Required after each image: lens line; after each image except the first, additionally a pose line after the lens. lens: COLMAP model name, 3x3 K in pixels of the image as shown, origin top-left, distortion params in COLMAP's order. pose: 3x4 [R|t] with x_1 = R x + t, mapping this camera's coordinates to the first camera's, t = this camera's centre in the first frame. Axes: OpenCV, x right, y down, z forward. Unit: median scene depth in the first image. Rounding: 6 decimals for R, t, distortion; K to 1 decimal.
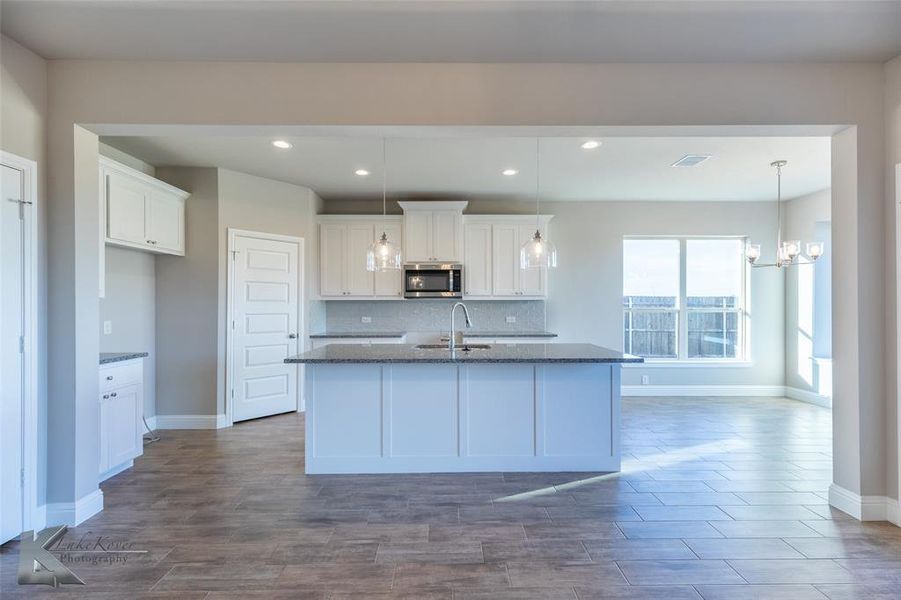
lens RADIAL K [[406.7, 0, 447.1], [0, 406.7, 303.9], [0, 0, 1]] dist [0.004434, 0.000088]
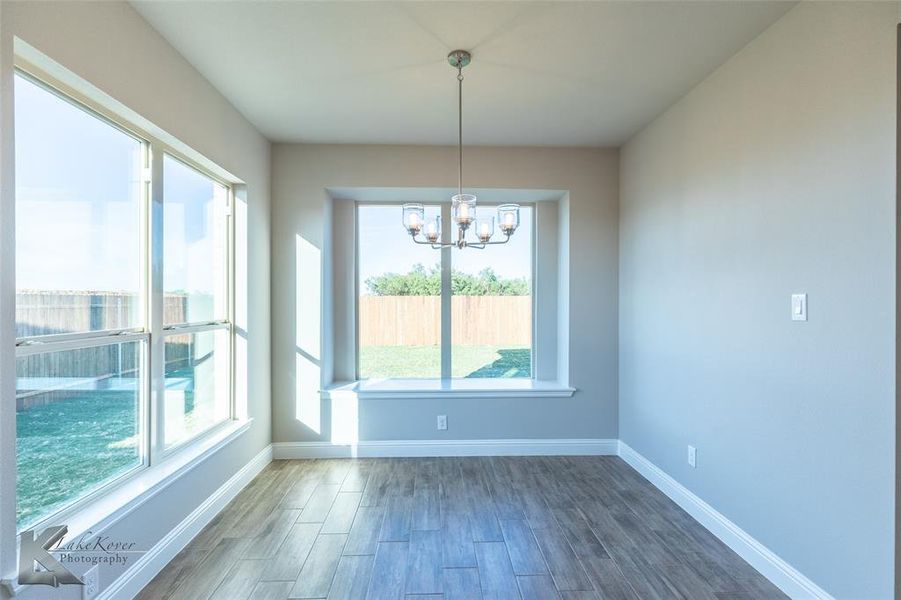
lens RADIAL K [[431.0, 0, 445.0], [0, 431.0, 302.9], [0, 0, 1]] dist [-0.008777, 0.000266]
pose [[-0.027357, -0.005138, 0.999613, 0.184486], [0.000673, 0.999986, 0.005159, -0.015911], [-0.999625, 0.000814, -0.027354, 0.812253]]
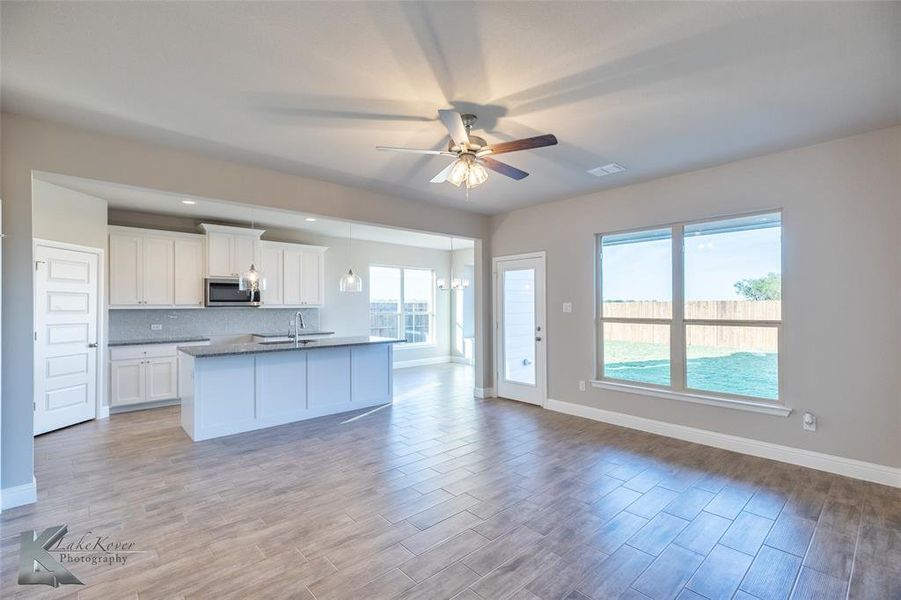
lens RADIAL K [[406.7, 0, 453.2], [0, 406.7, 305.5], [0, 0, 1]] dist [0.004434, 0.000088]
pose [[0.743129, -0.001064, 0.669147, -0.360652], [0.001766, 0.999998, -0.000371, -0.016476], [-0.669146, 0.001458, 0.743130, -0.332465]]
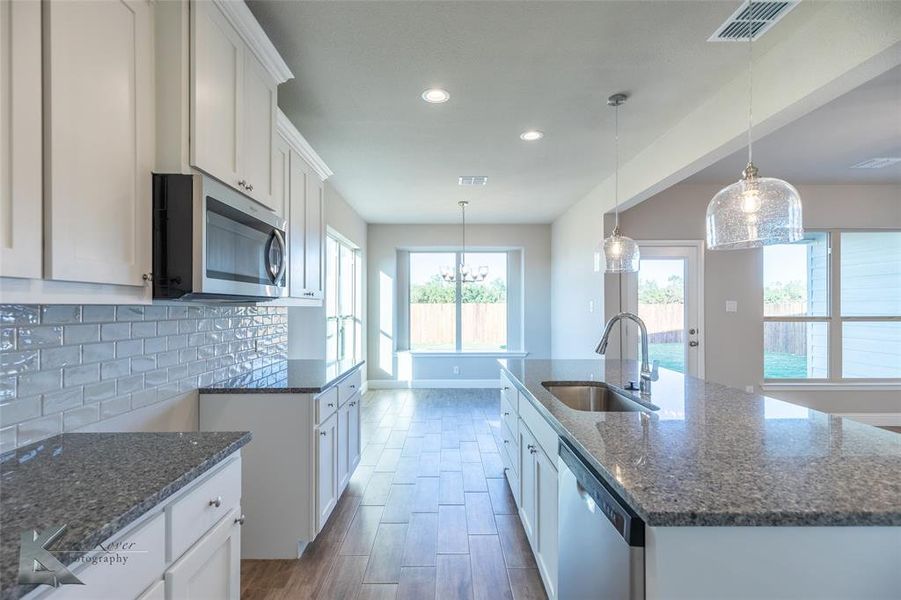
lens RADIAL K [[406.7, 0, 449.1], [0, 406.7, 304.7], [0, 0, 1]] dist [0.004434, 0.000088]
pose [[-0.001001, 0.008715, 0.999962, -0.376347], [0.001236, 0.999961, -0.008714, -0.007548], [-0.999999, 0.001227, -0.001011, 0.821047]]
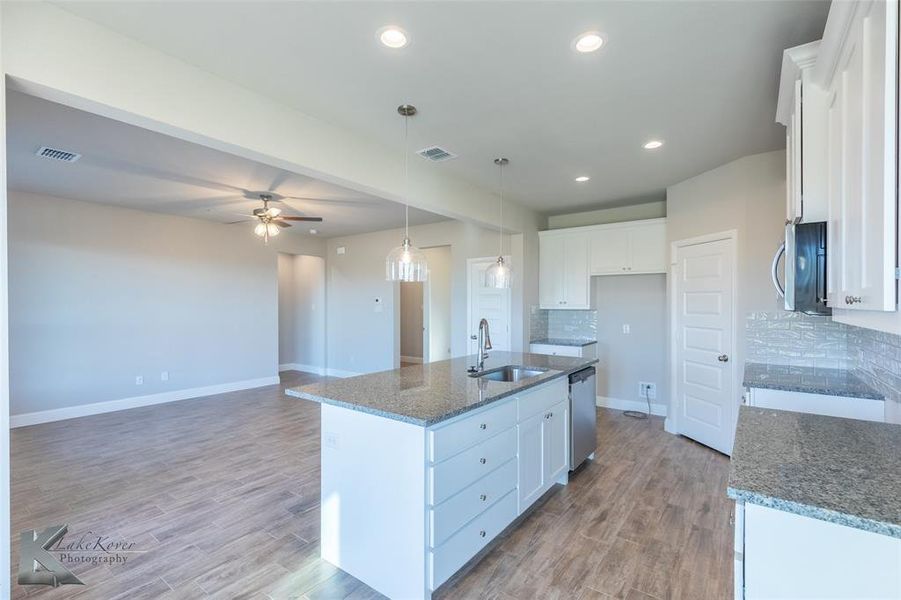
lens RADIAL K [[406.7, 0, 442.9], [0, 406.7, 304.1], [0, 0, 1]] dist [0.004434, 0.000088]
pose [[-0.620312, 0.003959, -0.784345, 0.503282], [0.004343, 0.999989, 0.001612, -0.022771], [0.784343, -0.002407, -0.620322, 0.959254]]
